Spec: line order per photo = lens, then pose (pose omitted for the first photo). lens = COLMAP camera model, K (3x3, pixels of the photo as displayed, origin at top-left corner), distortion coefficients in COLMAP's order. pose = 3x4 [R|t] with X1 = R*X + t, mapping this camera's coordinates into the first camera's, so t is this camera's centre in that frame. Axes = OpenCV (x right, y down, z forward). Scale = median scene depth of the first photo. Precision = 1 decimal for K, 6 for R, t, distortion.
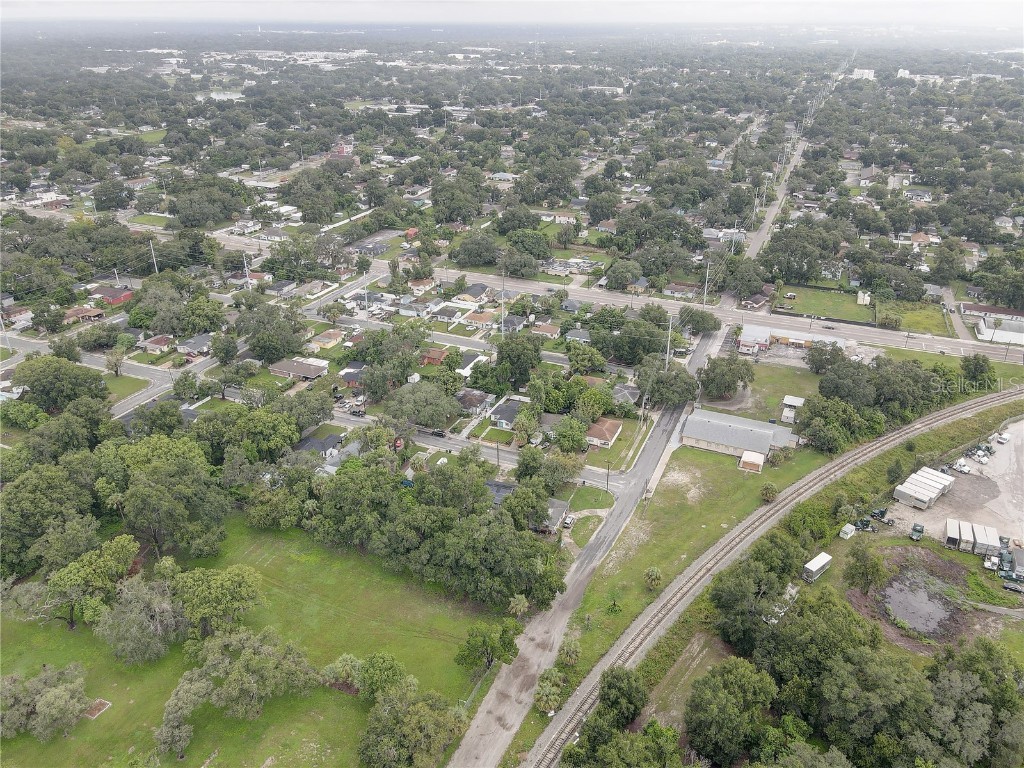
lens RADIAL K [[750.8, 0, 511.2], [0, 750.8, 382.8], [0, 0, 1]] dist [0.006133, 0.021241]
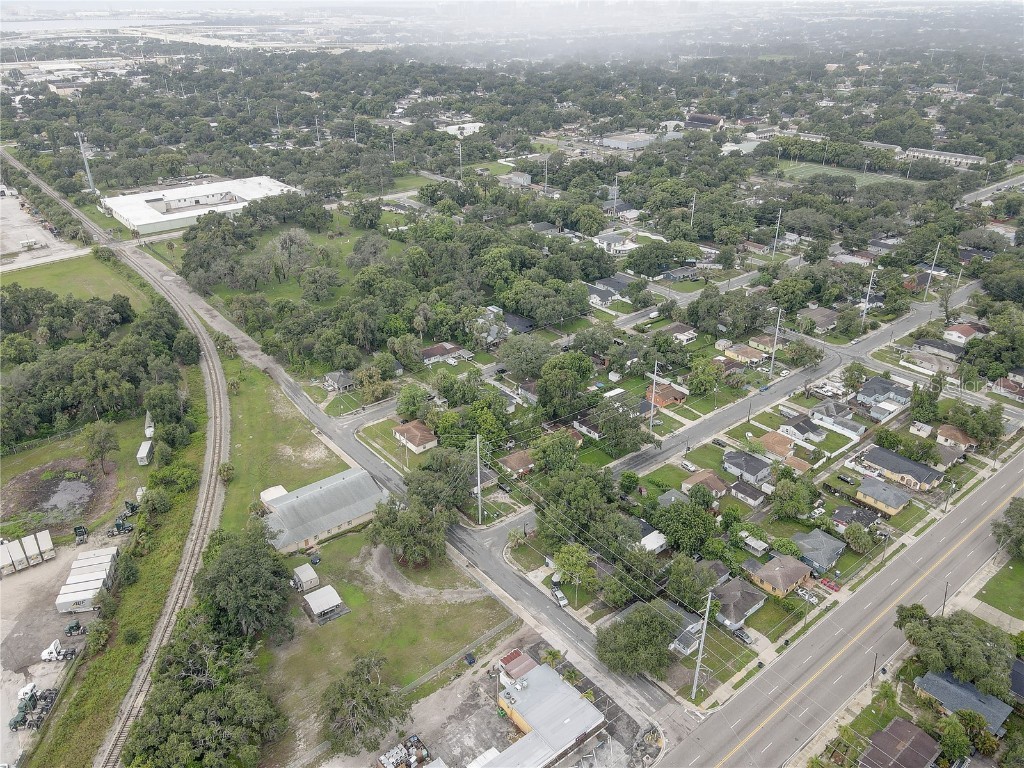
lens RADIAL K [[750.8, 0, 511.2], [0, 750.8, 385.6], [0, 0, 1]] dist [0.006133, 0.021241]
pose [[-0.461294, 0.409123, -0.787290, 0.638785], [-0.386479, 0.706079, 0.593369, -0.477561], [0.798650, 0.577989, -0.167593, 0.983277]]
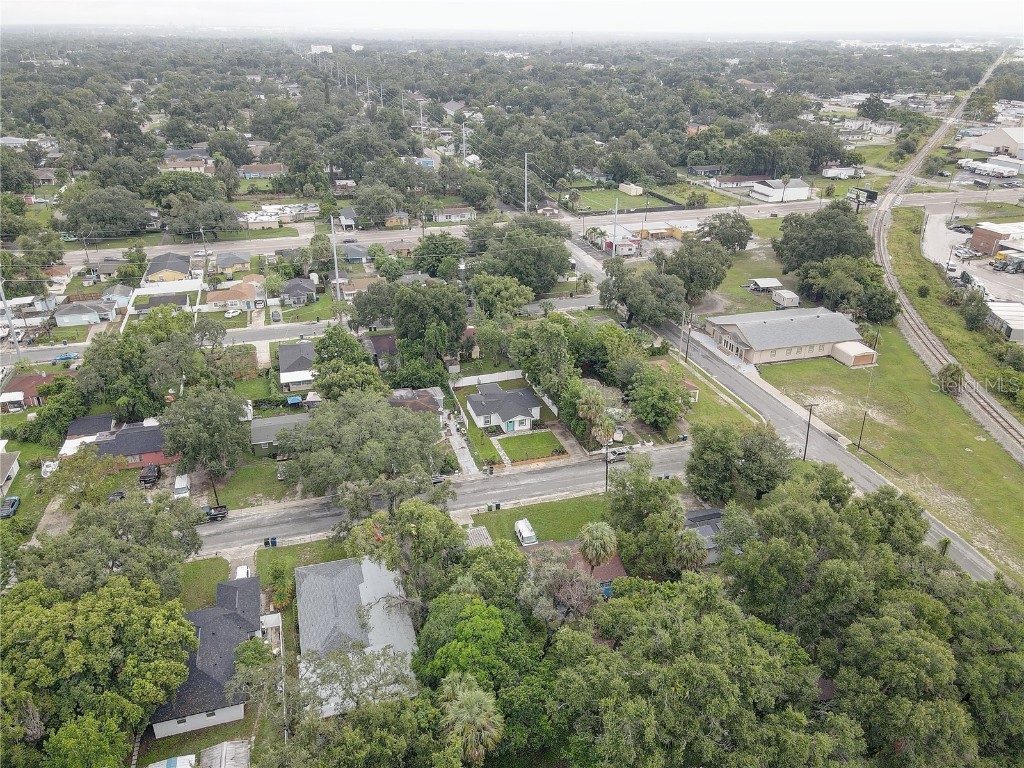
lens RADIAL K [[750.8, 0, 513.1], [0, 750.8, 382.1], [0, 0, 1]] dist [0.006133, 0.021241]
pose [[0.759995, -0.277979, 0.587482, -0.254714], [0.282139, 0.955413, 0.087084, -0.015753], [-0.585495, 0.099568, 0.804538, 0.475576]]
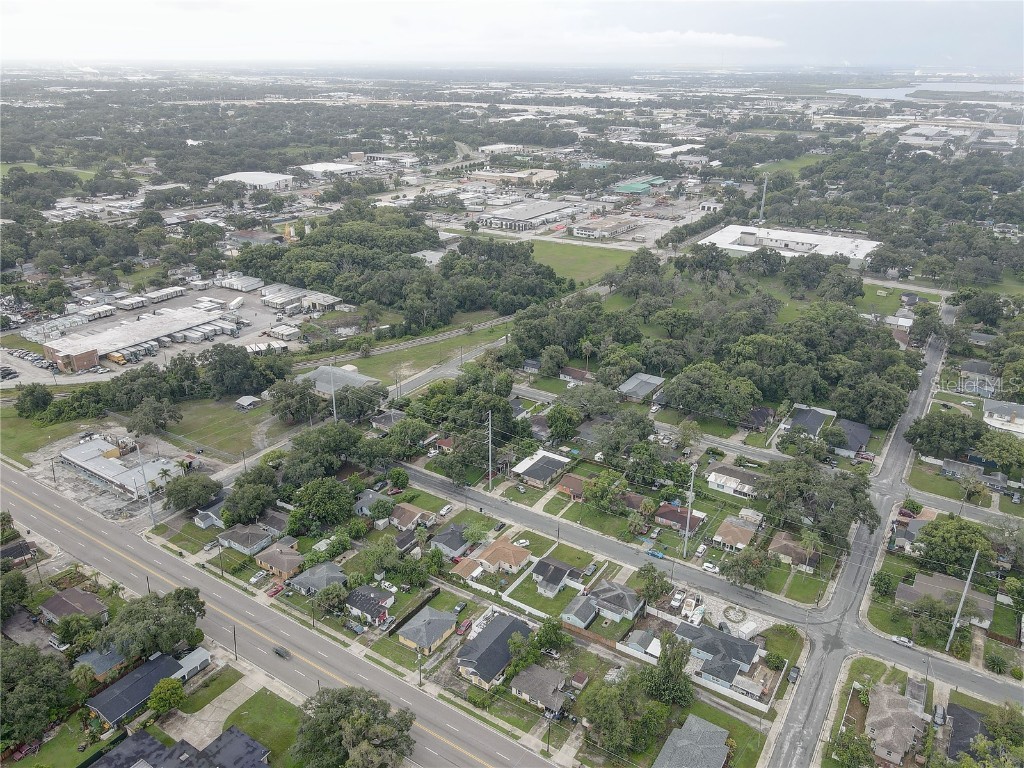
lens RADIAL K [[750.8, 0, 512.0], [0, 750.8, 383.8], [0, 0, 1]] dist [0.006133, 0.021241]
pose [[-0.986516, -0.077546, 0.144130, -0.137411], [0.059356, 0.651163, 0.756613, -0.692635], [-0.152524, 0.754966, -0.637780, 1.408858]]
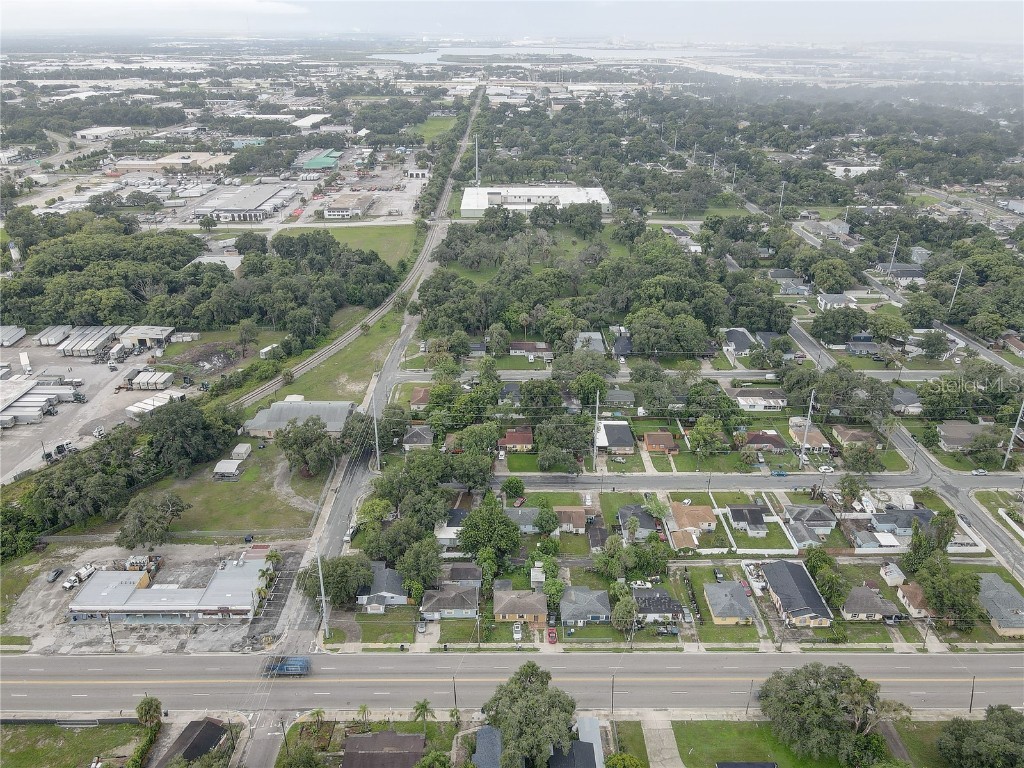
lens RADIAL K [[750.8, 0, 510.8], [0, 750.8, 382.8], [0, 0, 1]] dist [0.006133, 0.021241]
pose [[-0.913704, 0.166215, -0.370833, 0.334833], [-0.186020, 0.640243, 0.745309, -0.647199], [0.361305, 0.749974, -0.554074, 1.326910]]
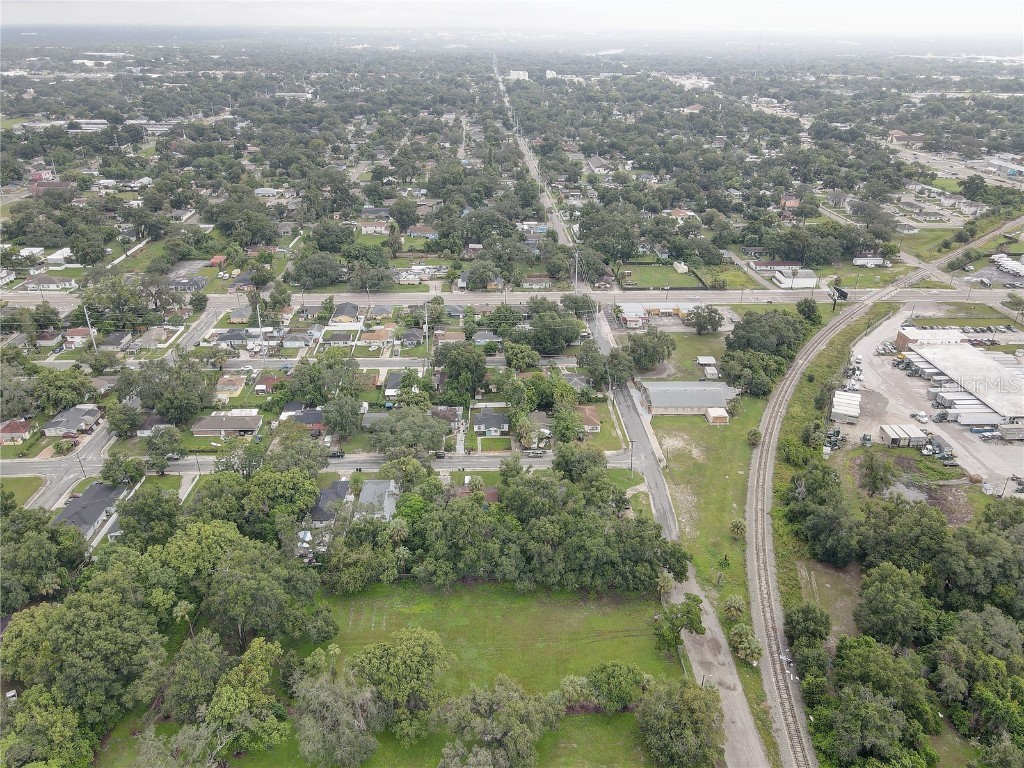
lens RADIAL K [[750.8, 0, 511.6], [0, 750.8, 382.8], [0, 0, 1]] dist [0.006133, 0.021241]
pose [[0.901058, -0.185559, 0.391997, -0.301756], [0.187175, 0.981722, 0.034471, -0.031971], [-0.391228, 0.042312, 0.919321, 0.055124]]
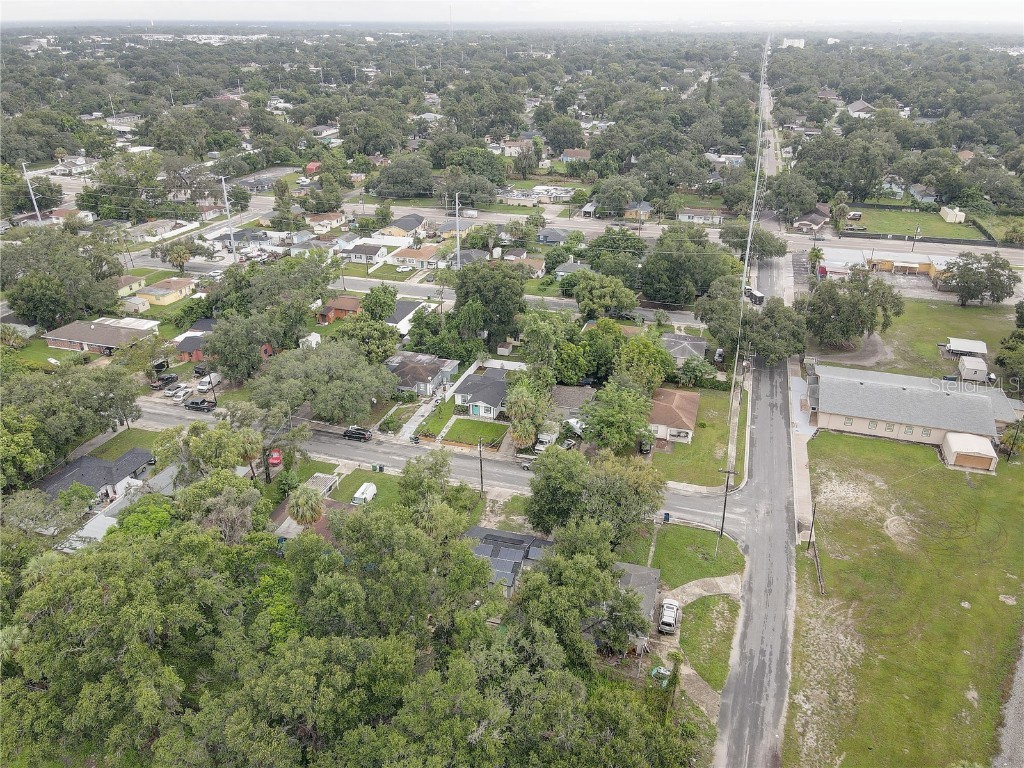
lens RADIAL K [[750.8, 0, 511.2], [0, 750.8, 385.4], [0, 0, 1]] dist [0.006133, 0.021241]
pose [[0.994162, -0.051660, 0.094730, -0.031355], [0.051580, 0.998663, 0.003295, 0.030564], [-0.094773, 0.001611, 0.995498, 0.386876]]
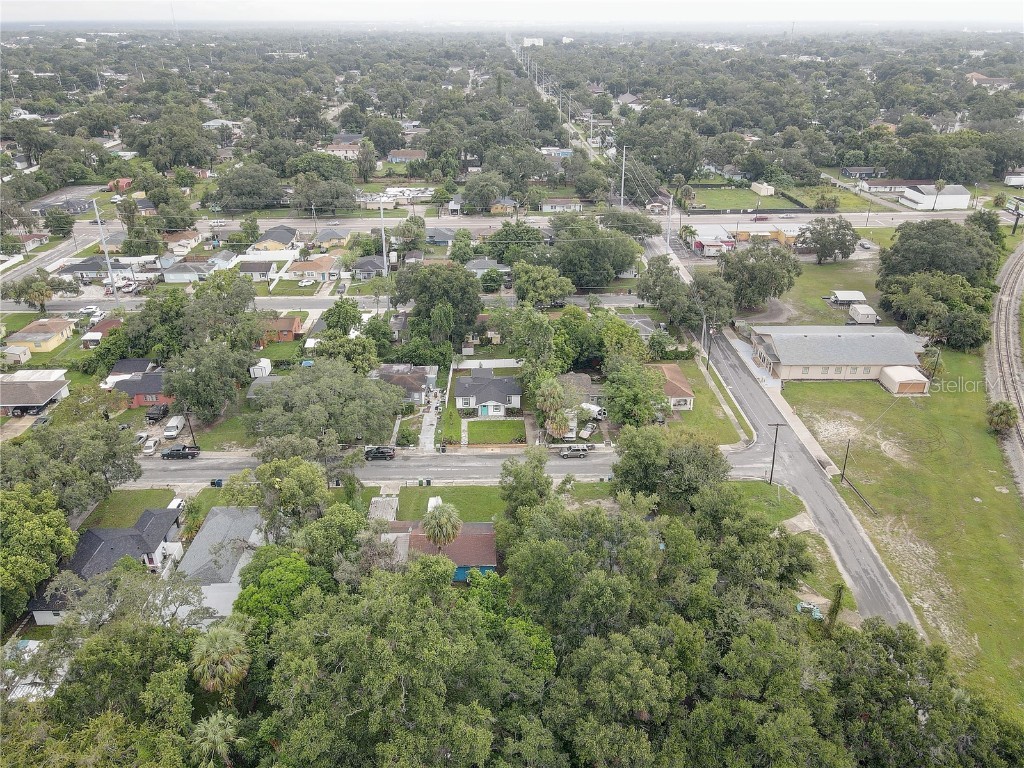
lens RADIAL K [[750.8, 0, 512.8], [0, 750.8, 384.3], [0, 0, 1]] dist [0.006133, 0.021241]
pose [[0.907350, -0.189880, 0.375048, -0.156787], [0.189708, 0.981114, 0.037763, 0.016996], [-0.375135, 0.036886, 0.926236, 0.413311]]
